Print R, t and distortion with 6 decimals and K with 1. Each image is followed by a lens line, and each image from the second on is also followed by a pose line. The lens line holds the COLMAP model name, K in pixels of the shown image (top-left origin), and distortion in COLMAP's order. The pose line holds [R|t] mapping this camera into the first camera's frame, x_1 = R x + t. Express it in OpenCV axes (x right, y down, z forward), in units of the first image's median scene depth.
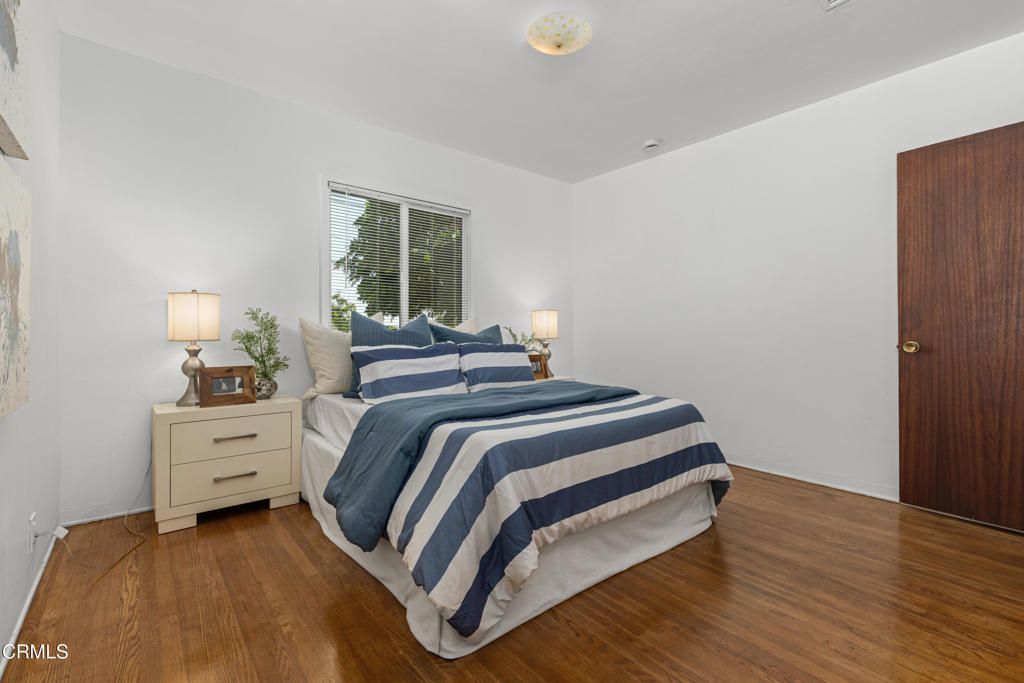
lens RADIAL K [[467.1, 0, 493.0], [0, 467.1, 329.0], [0, 0, 1]] dist [0.005049, -0.001747]
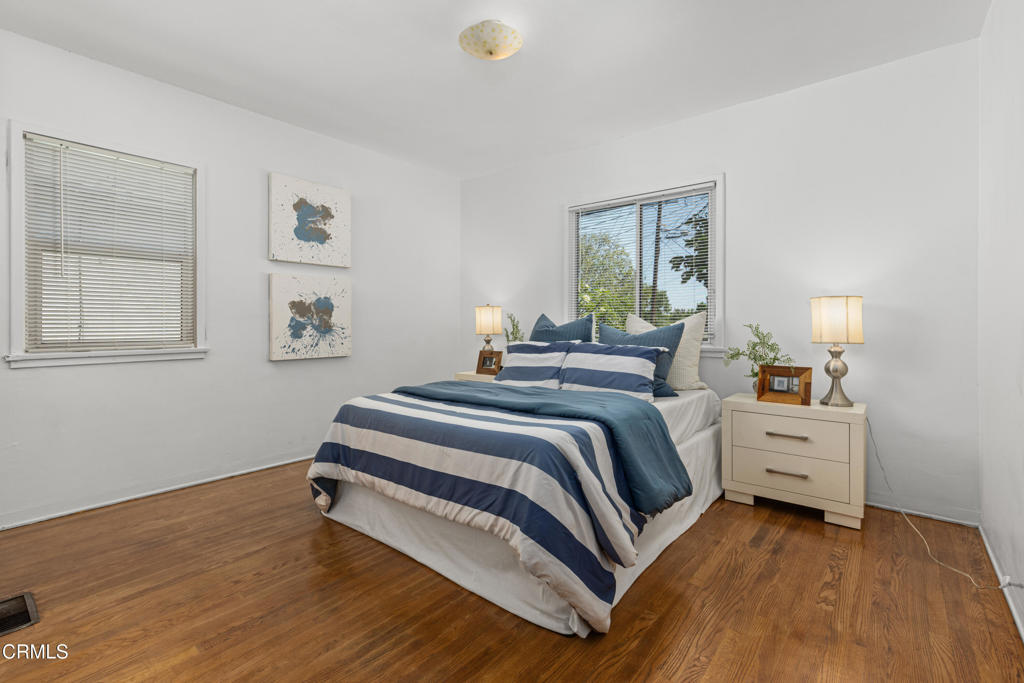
lens RADIAL K [[467.1, 0, 509.0], [0, 467.1, 335.5], [0, 0, 1]] dist [0.005049, -0.001747]
pose [[0.199501, 0.020206, -0.979689, 1.171132], [0.004924, 0.999754, 0.021622, -0.007706], [0.979885, -0.009138, 0.199353, 0.876215]]
